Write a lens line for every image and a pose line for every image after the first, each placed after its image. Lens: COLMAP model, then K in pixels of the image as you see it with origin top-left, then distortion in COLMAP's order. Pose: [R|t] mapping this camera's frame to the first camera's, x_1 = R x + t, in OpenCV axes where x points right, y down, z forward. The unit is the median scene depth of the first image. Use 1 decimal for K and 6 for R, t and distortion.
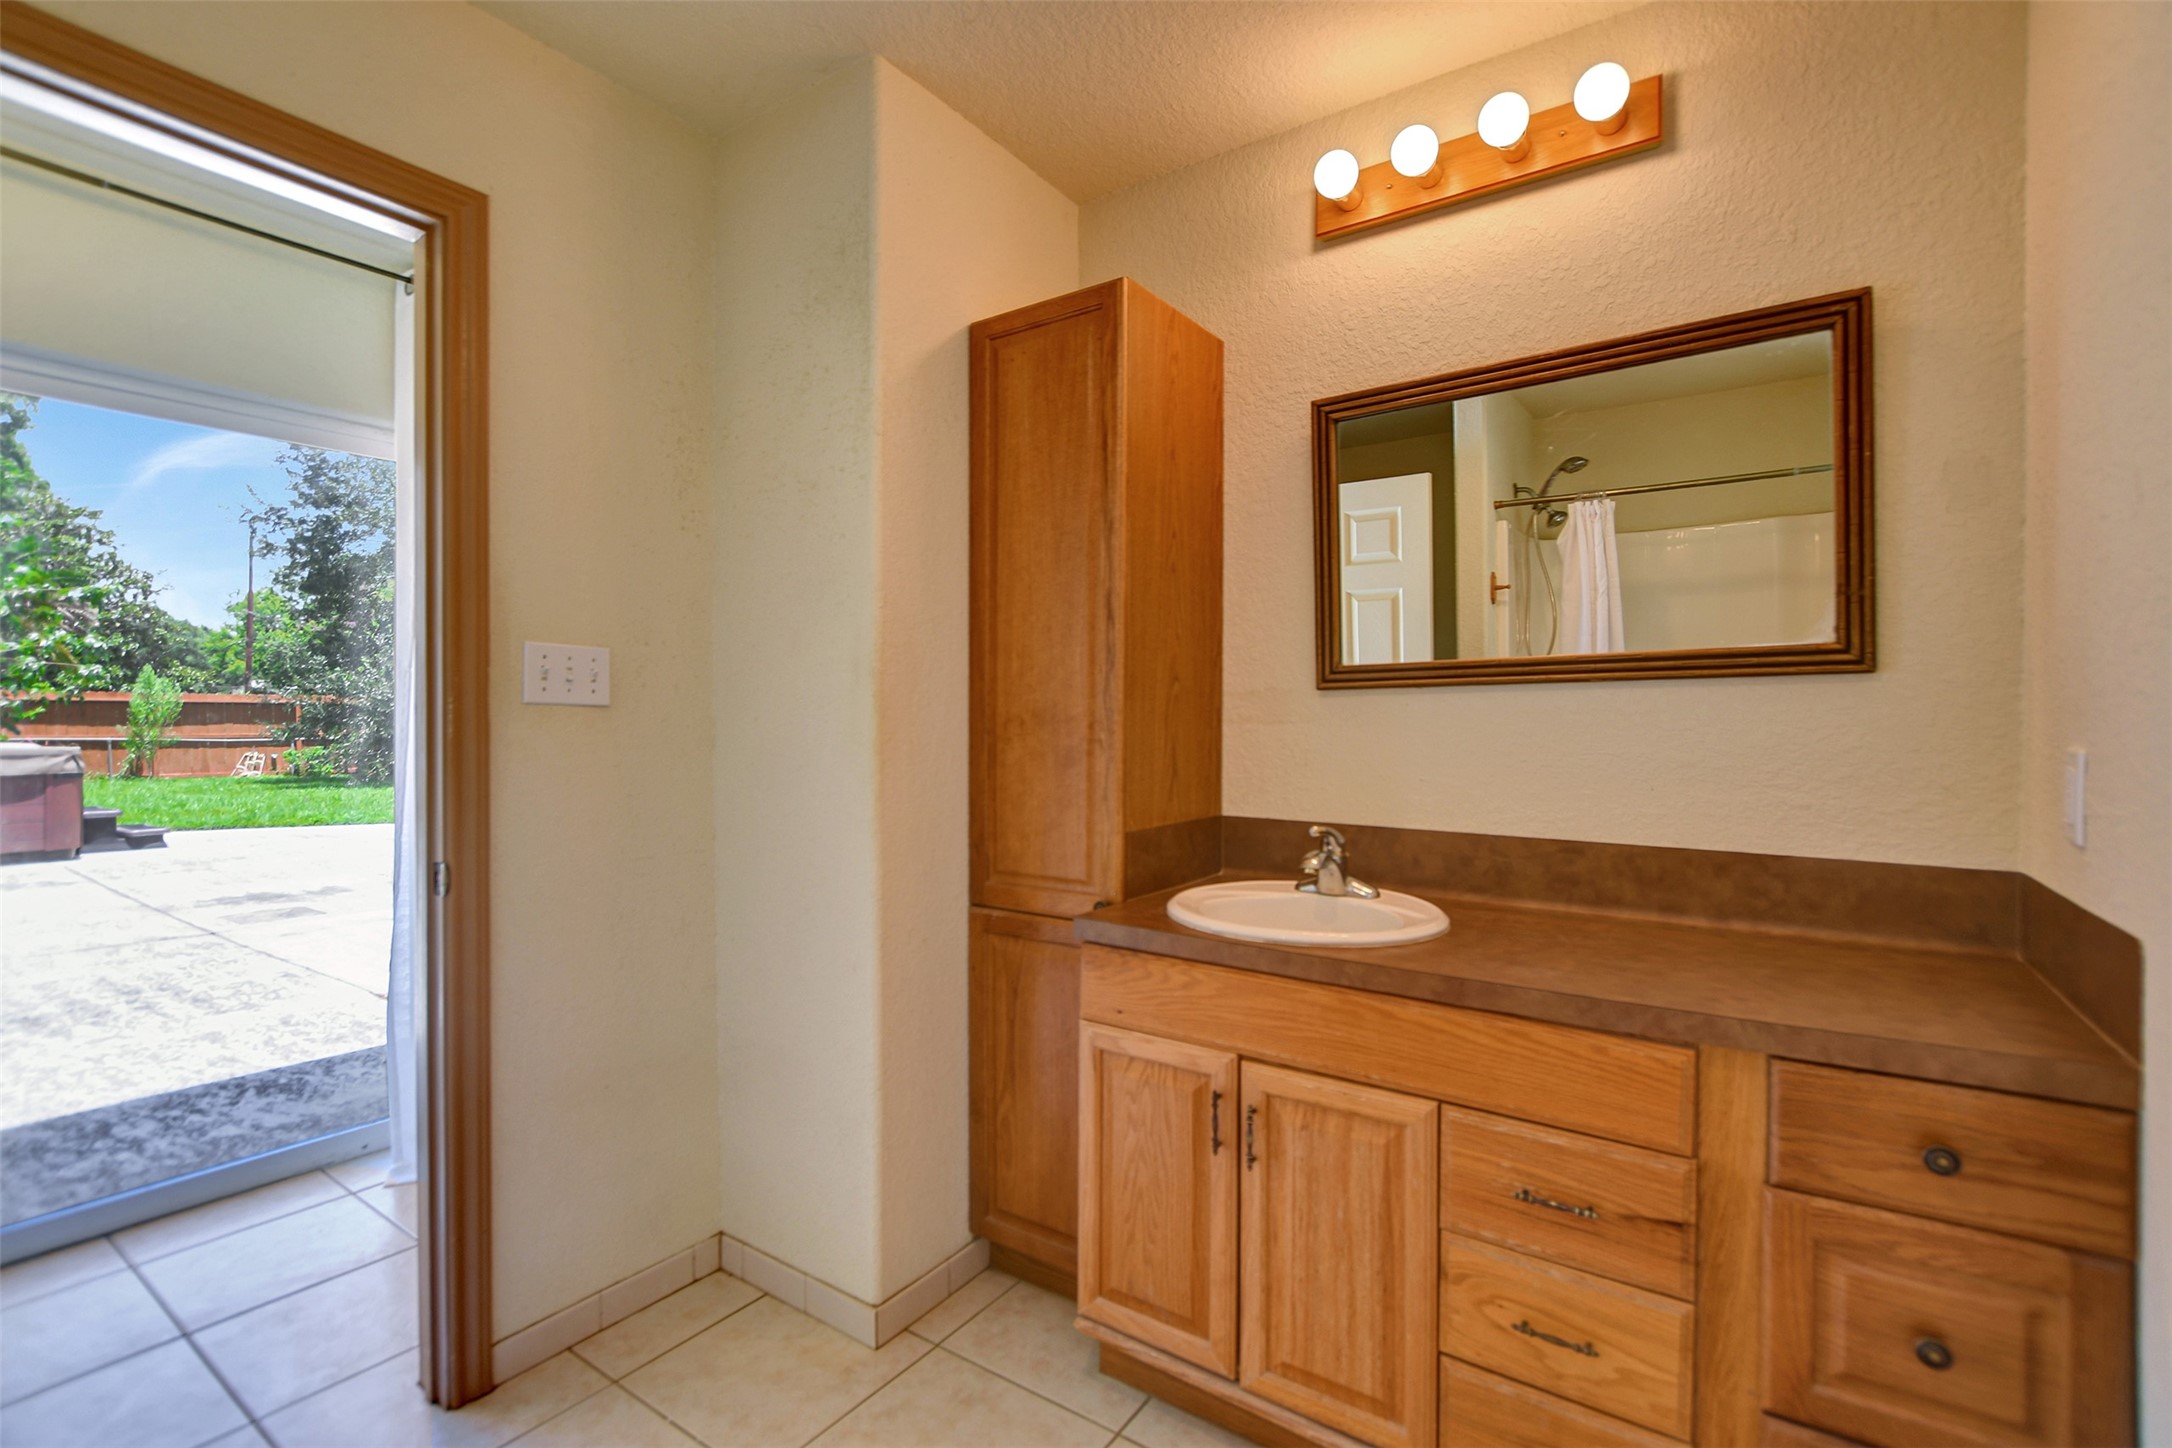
lens RADIAL K [[962.4, 0, 1083.0], [0, 962.4, 726.4], [0, 0, 1]] dist [-0.006078, 0.000269]
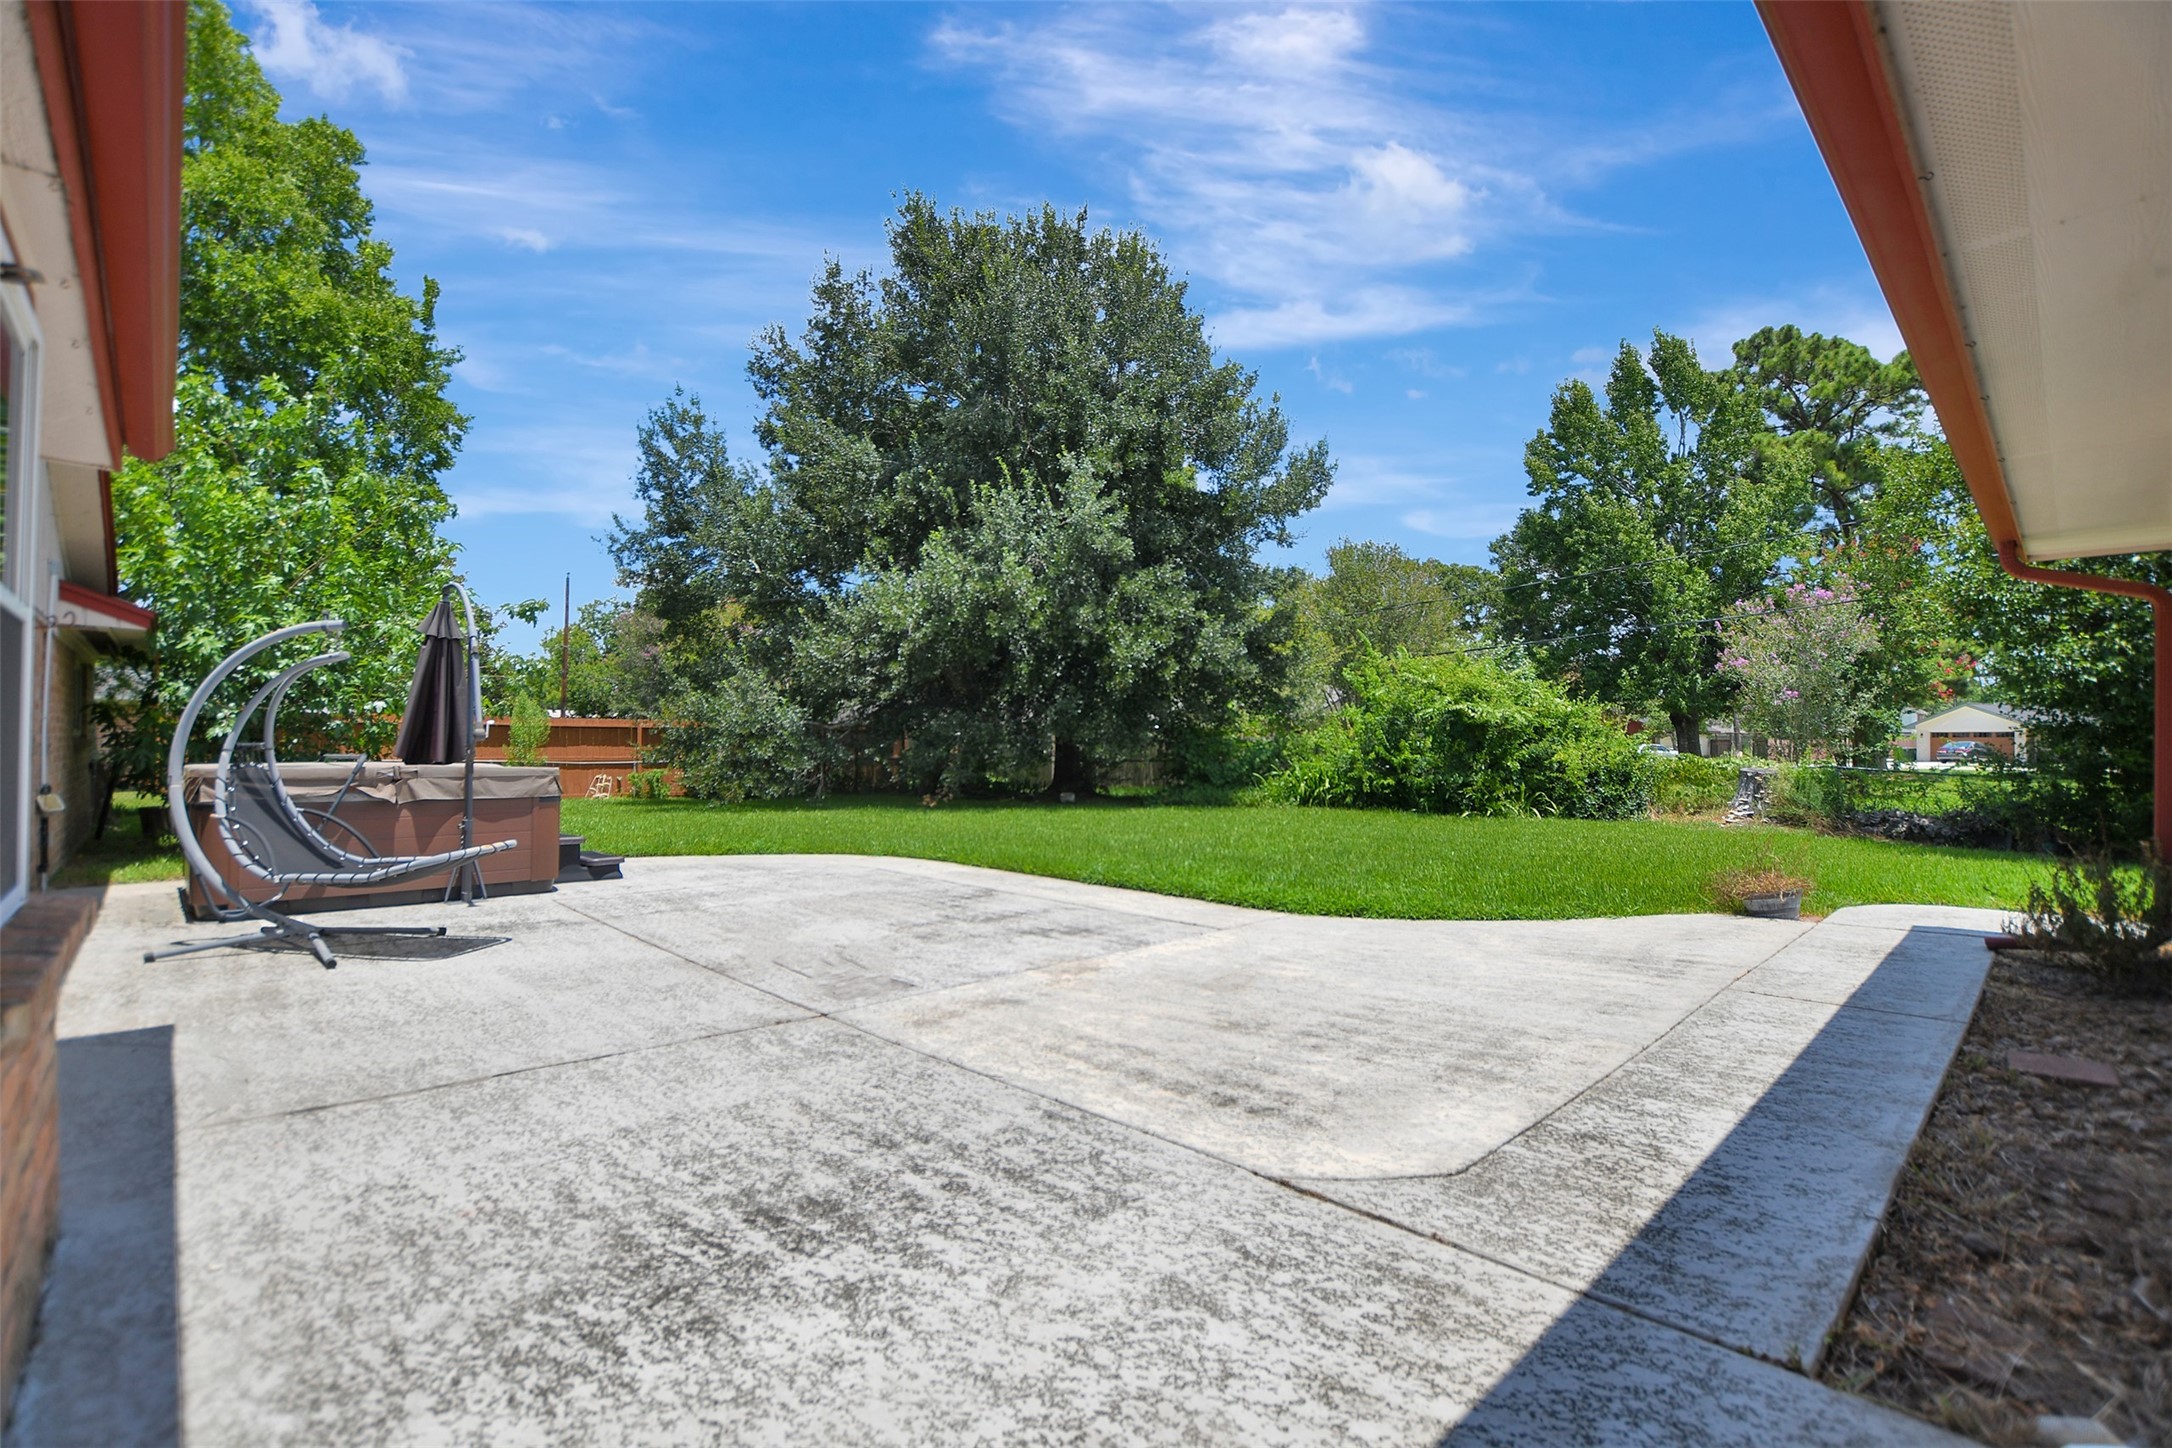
lens RADIAL K [[969.3, 0, 1076.8], [0, 969.3, 704.1], [0, 0, 1]] dist [-0.009325, 0.000189]
pose [[0.979713, -0.006299, -0.200306, -0.189411], [-0.004144, 0.998656, -0.051672, 0.003471], [0.200362, 0.051454, 0.978370, 0.094347]]
